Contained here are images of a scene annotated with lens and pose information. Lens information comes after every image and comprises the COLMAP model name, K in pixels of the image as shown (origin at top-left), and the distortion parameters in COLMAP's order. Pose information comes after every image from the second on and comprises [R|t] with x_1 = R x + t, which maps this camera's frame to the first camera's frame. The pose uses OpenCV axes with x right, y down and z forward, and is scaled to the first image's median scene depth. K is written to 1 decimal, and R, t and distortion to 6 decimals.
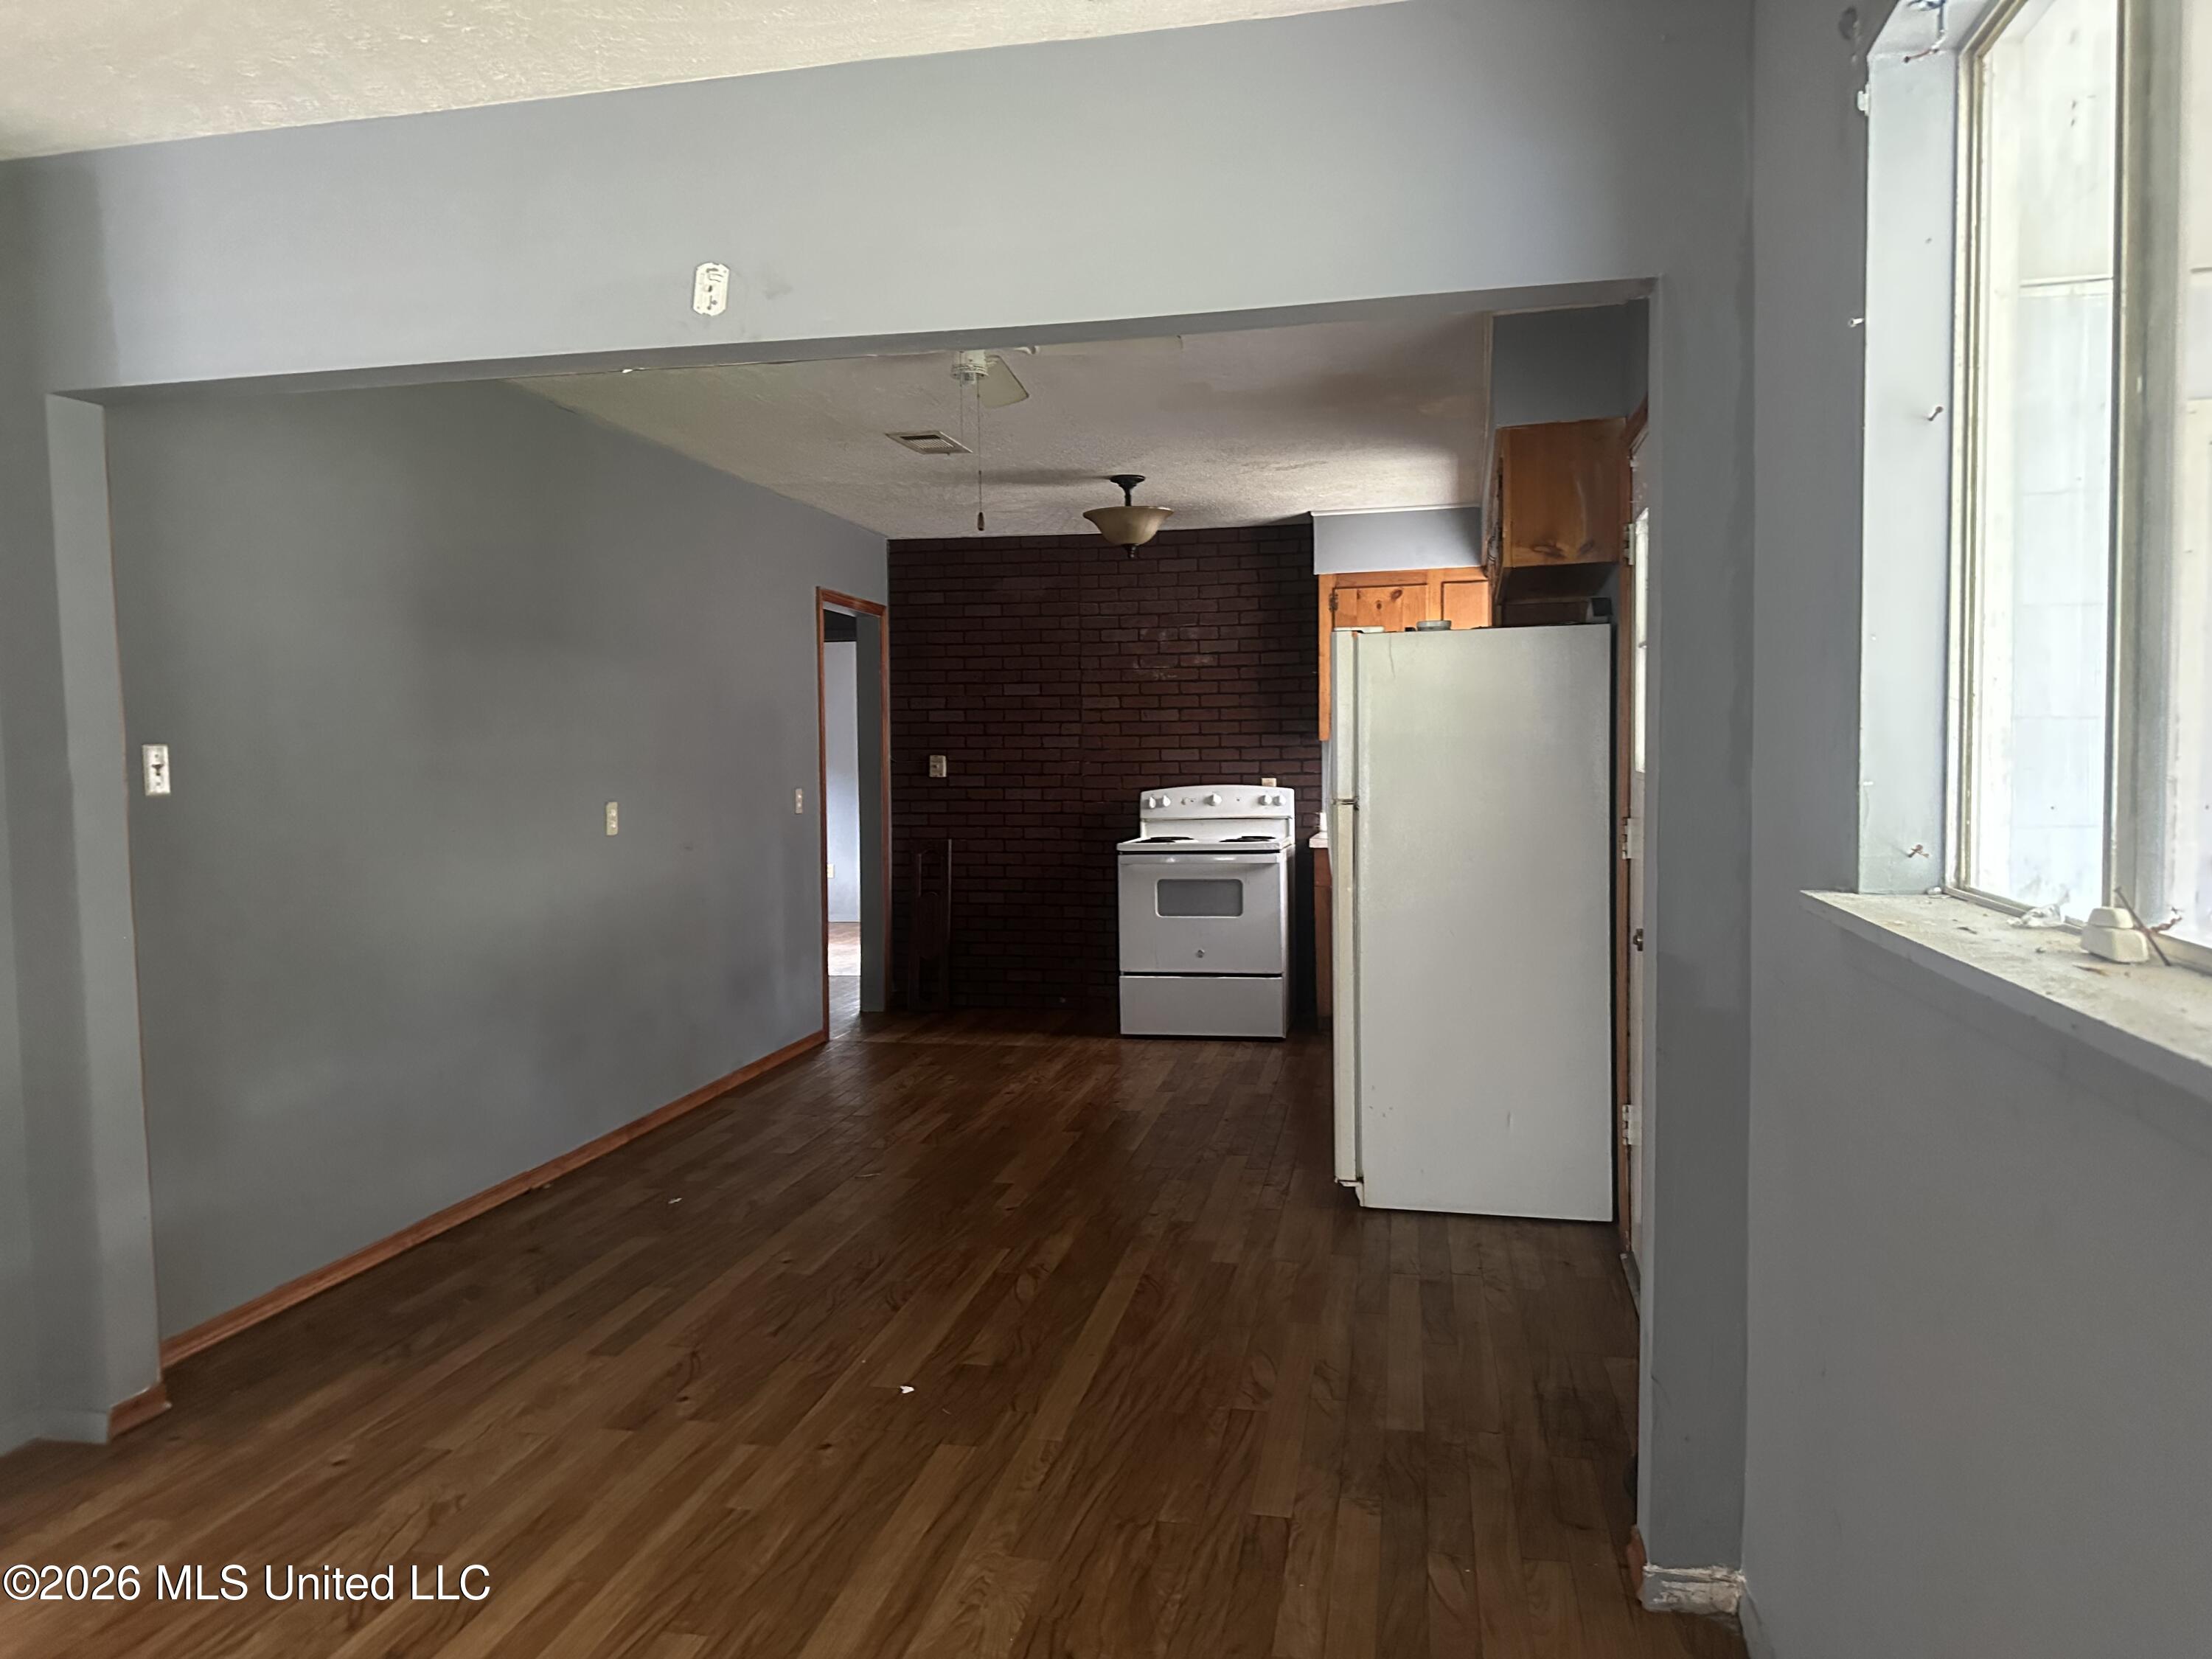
lens RADIAL K [[1546.4, 0, 1097.4], [0, 1546.4, 831.6], [0, 0, 1]] dist [0.059756, -0.072470]
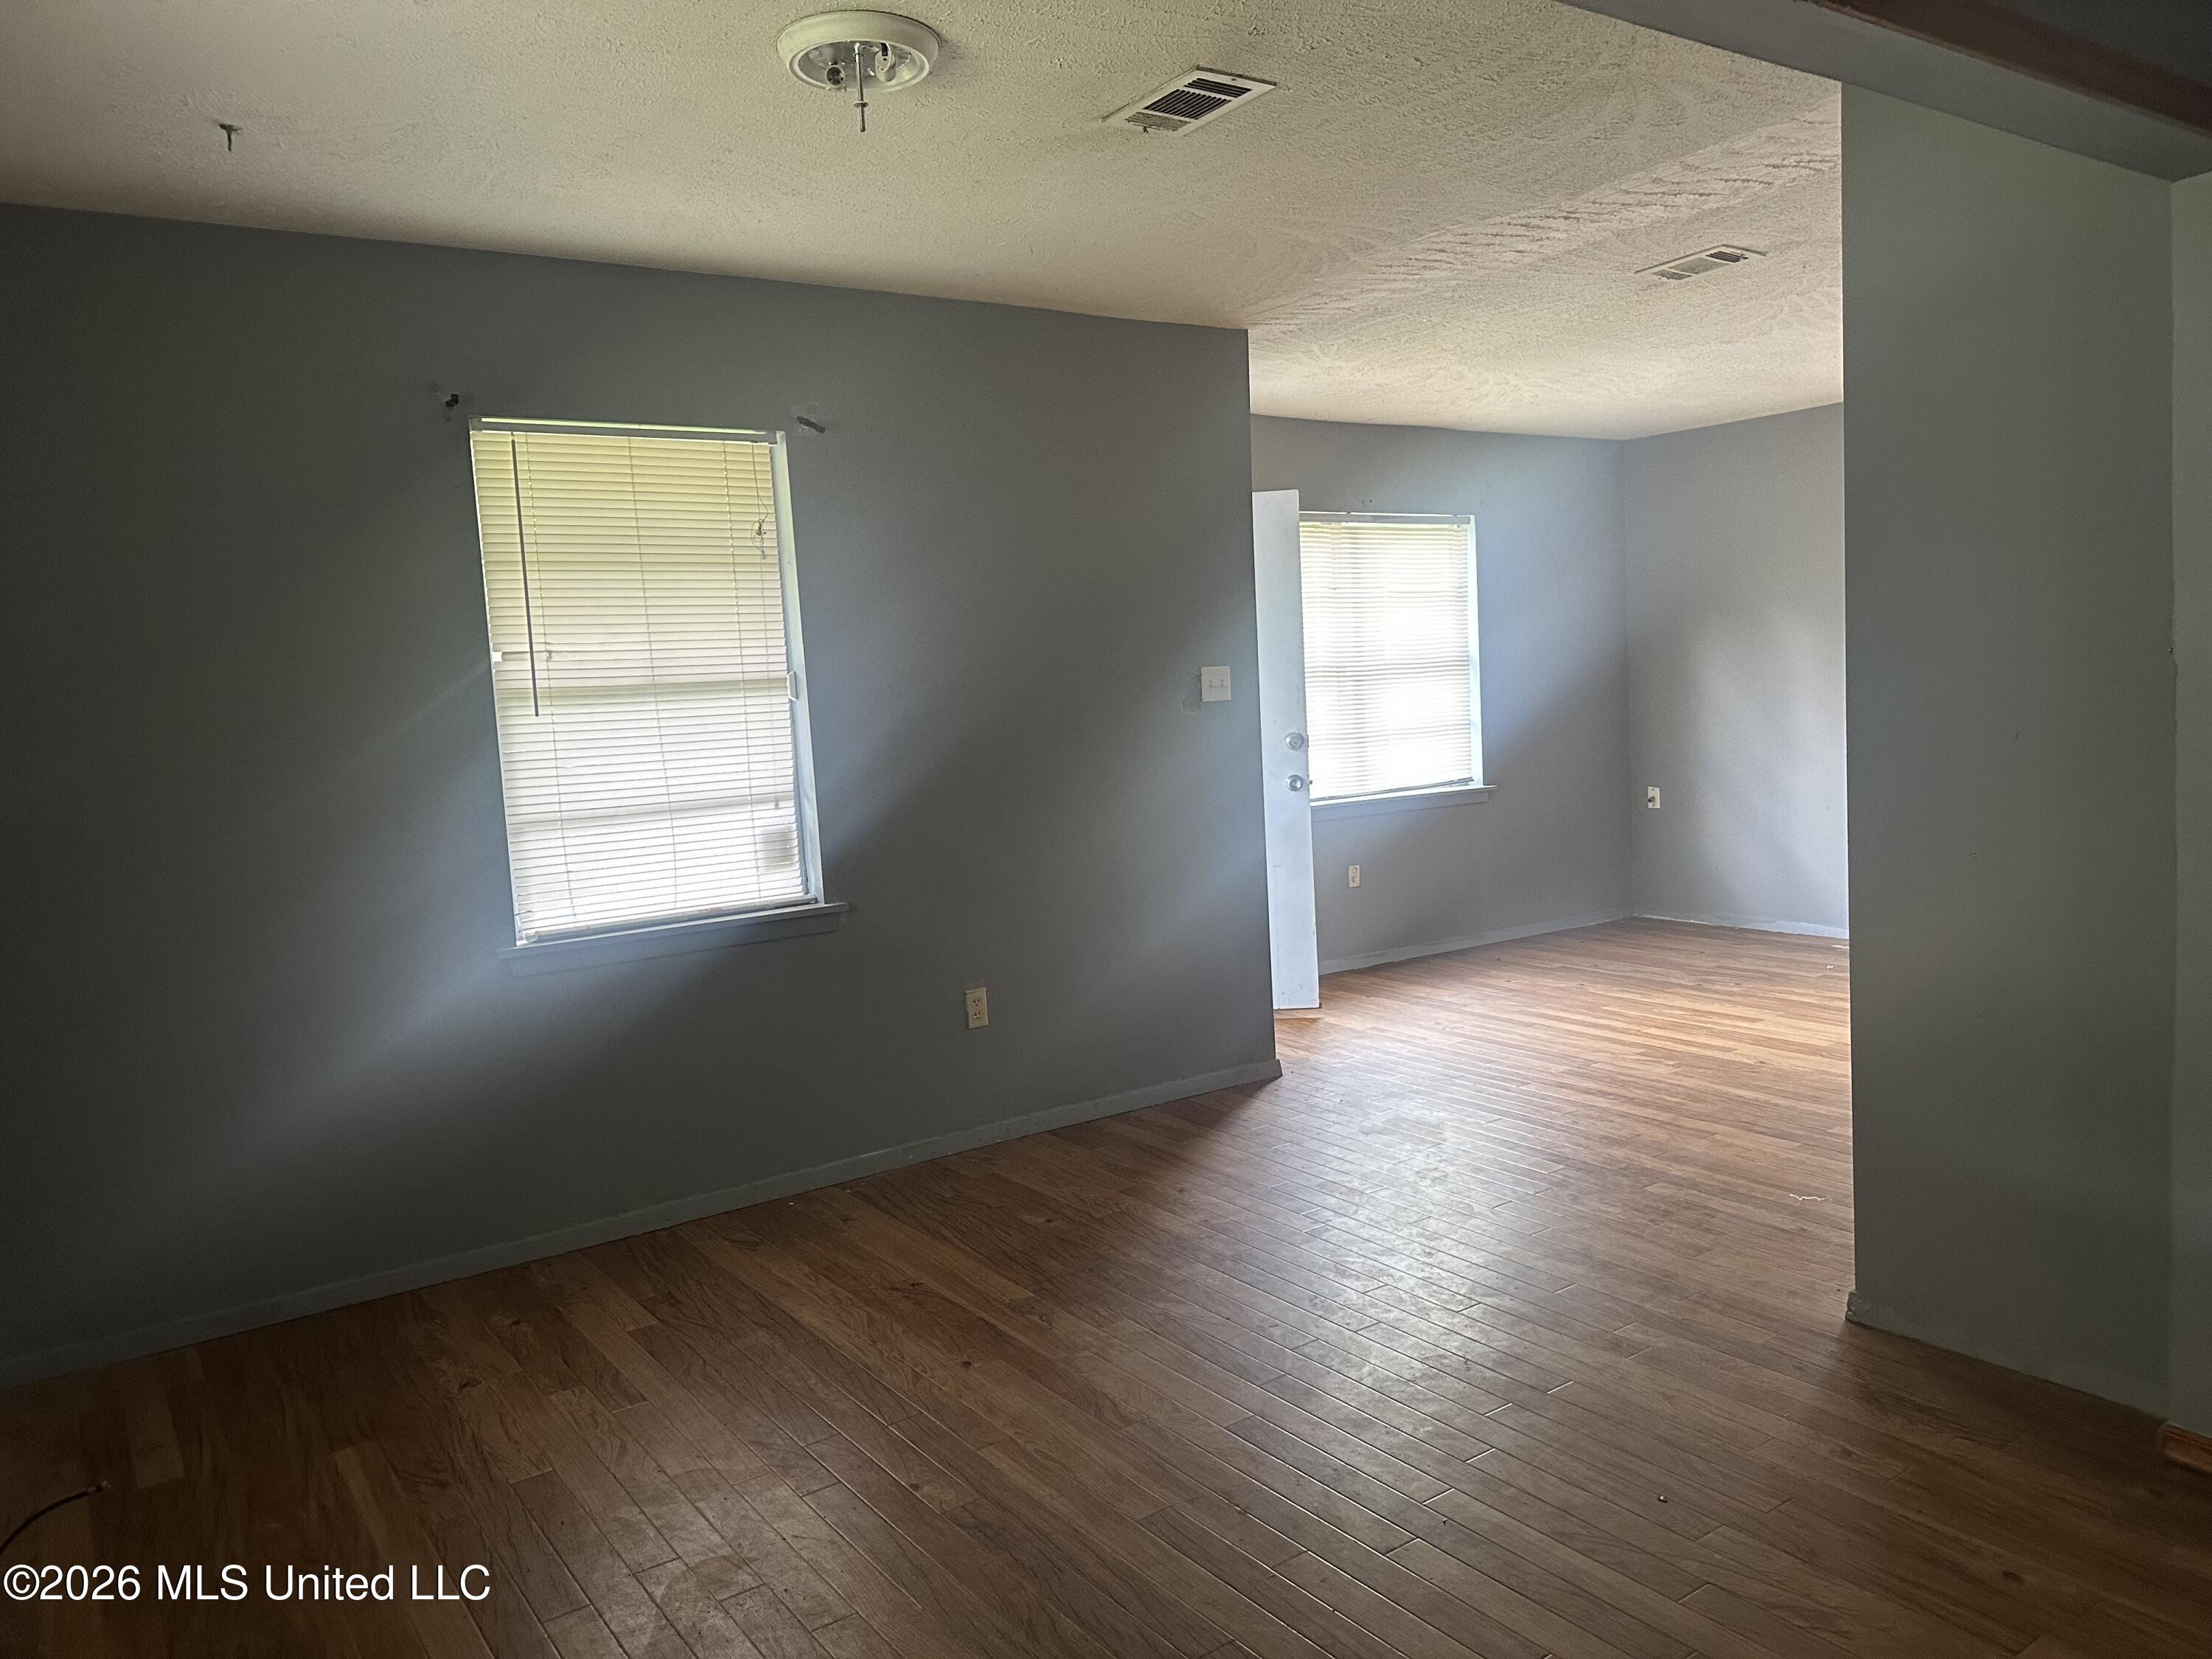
lens RADIAL K [[1546.4, 0, 1114.9], [0, 1546.4, 819.5], [0, 0, 1]] dist [0.059756, -0.072470]
pose [[-0.679145, 0.106608, -0.726221, 0.186552], [0.017295, 0.991446, 0.129369, -0.039598], [0.733800, 0.075300, -0.675179, 0.659540]]
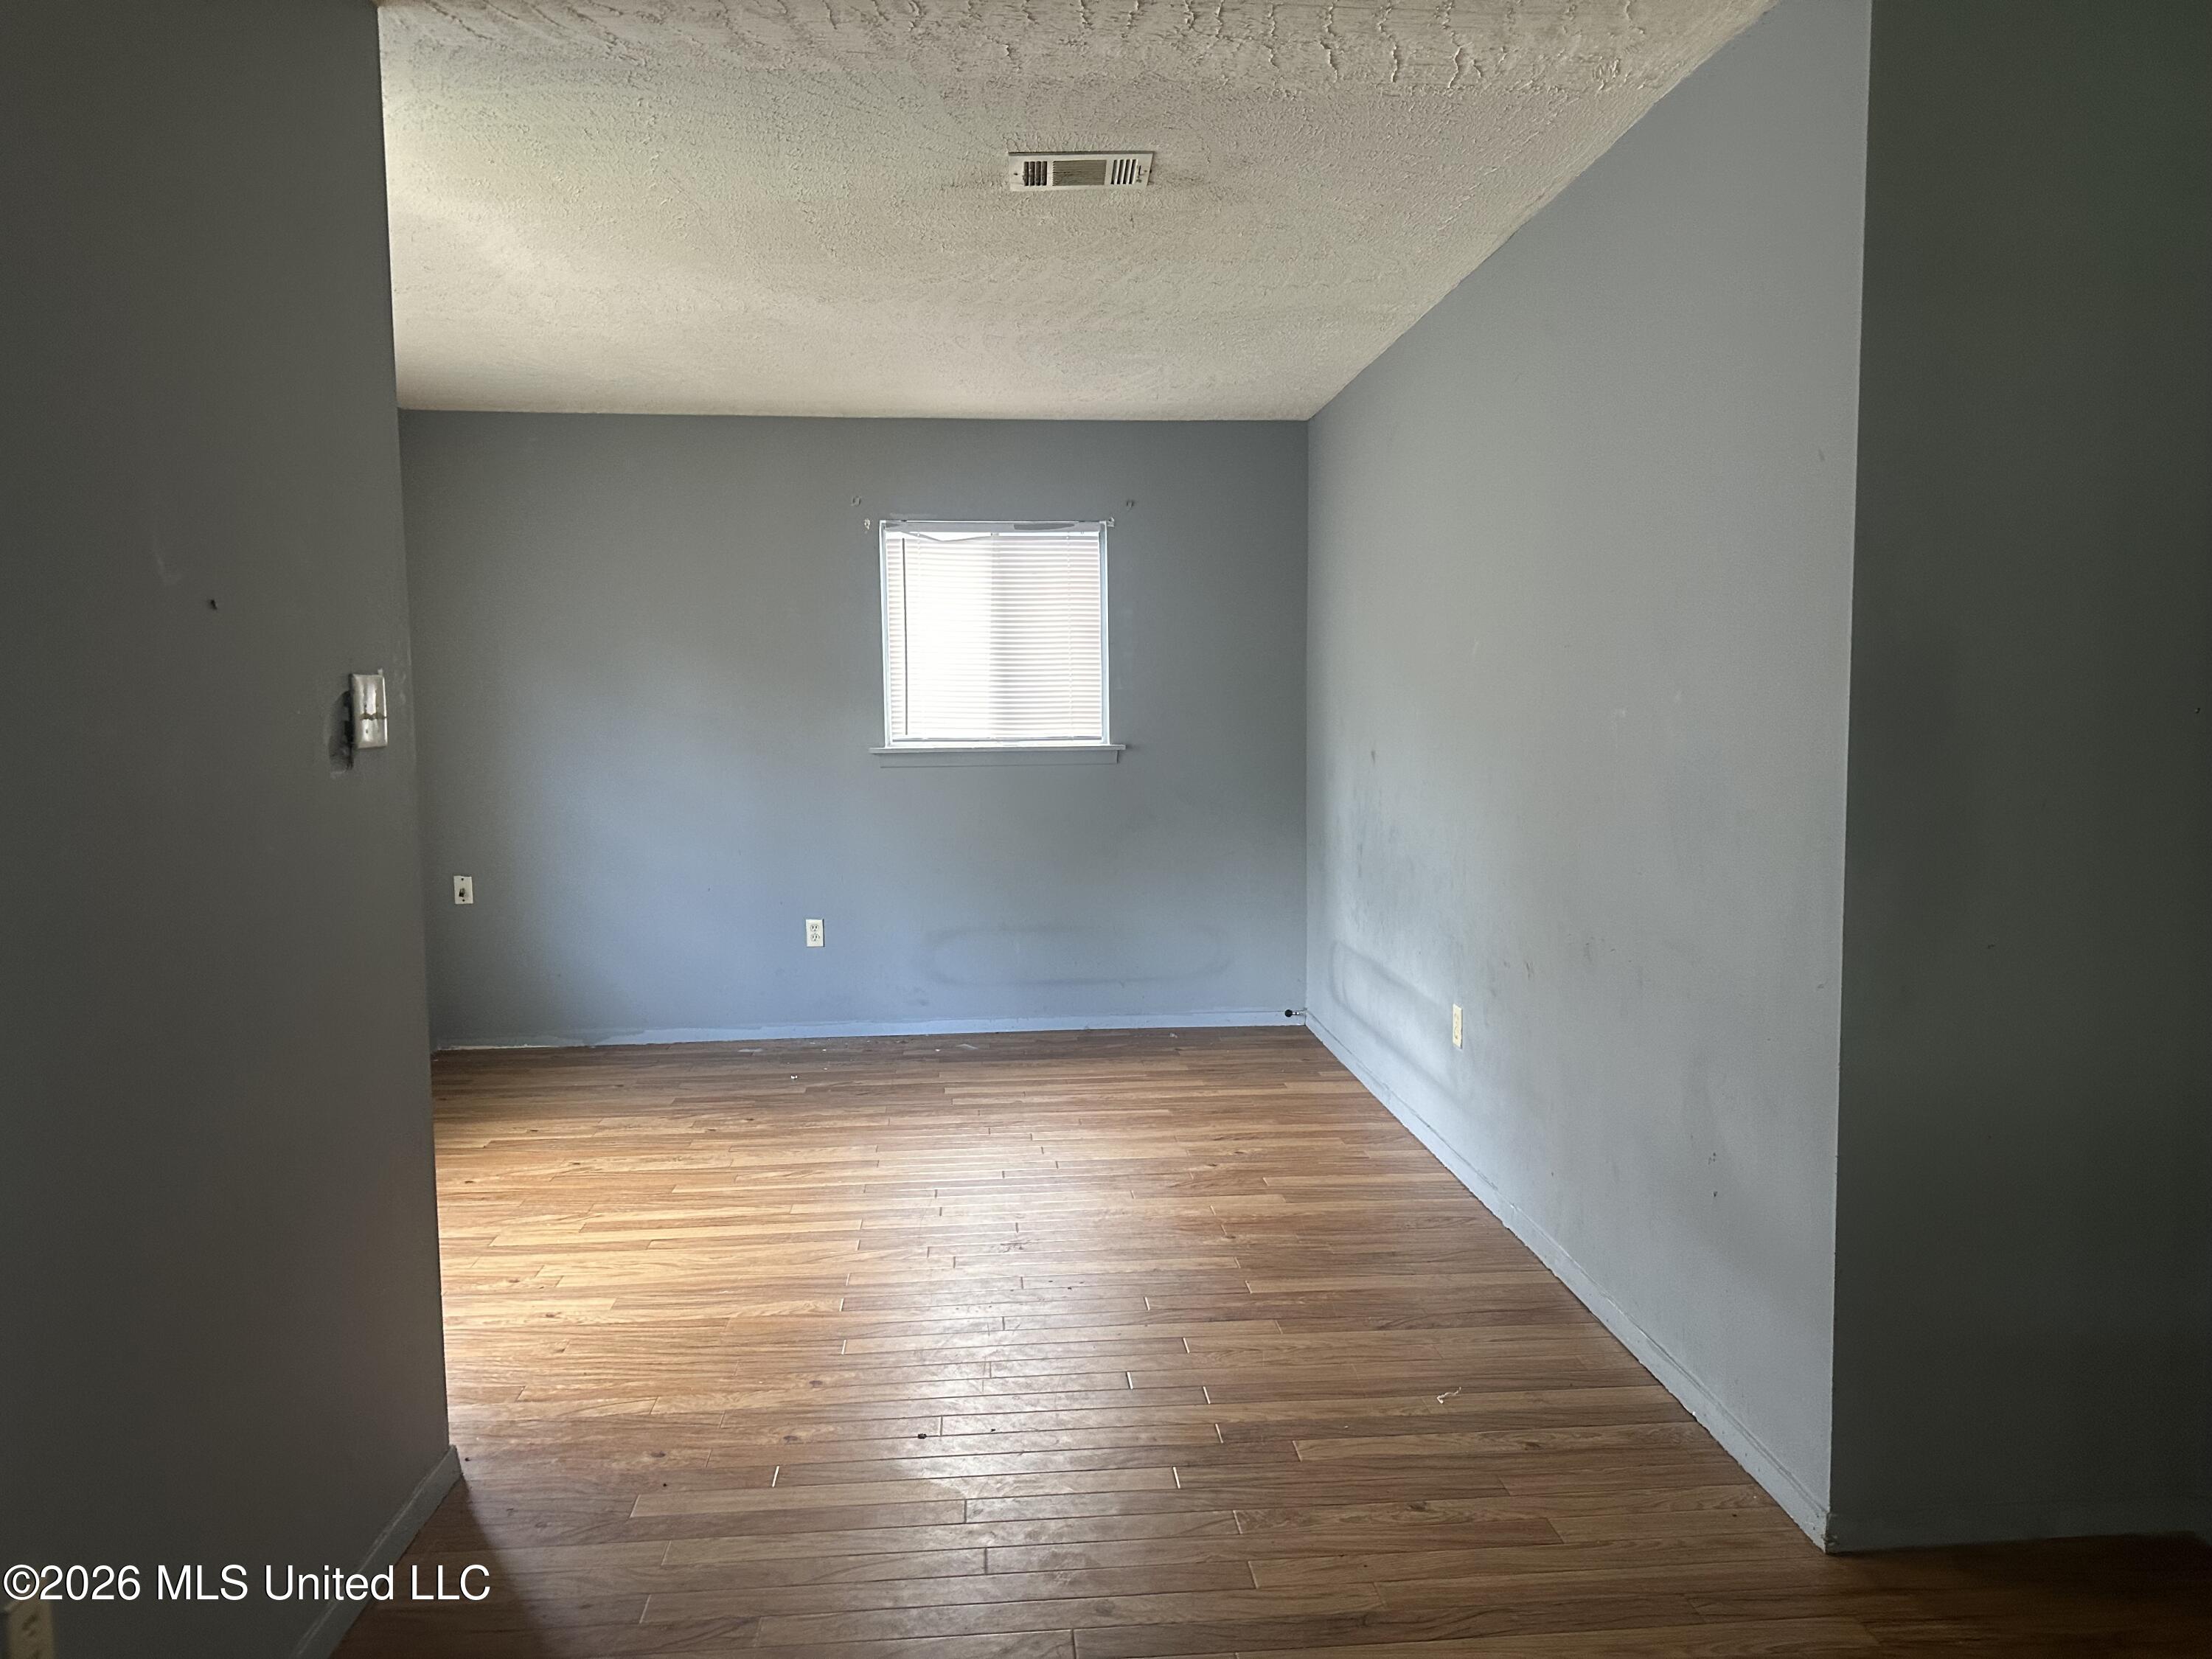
lens RADIAL K [[1546.4, 0, 1097.1], [0, 1546.4, 835.1], [0, 0, 1]] dist [0.059756, -0.072470]
pose [[0.282384, 0.091132, -0.954963, -0.055493], [-0.042877, 0.995682, 0.082339, -0.009599], [0.958343, 0.017695, 0.285072, 0.126845]]
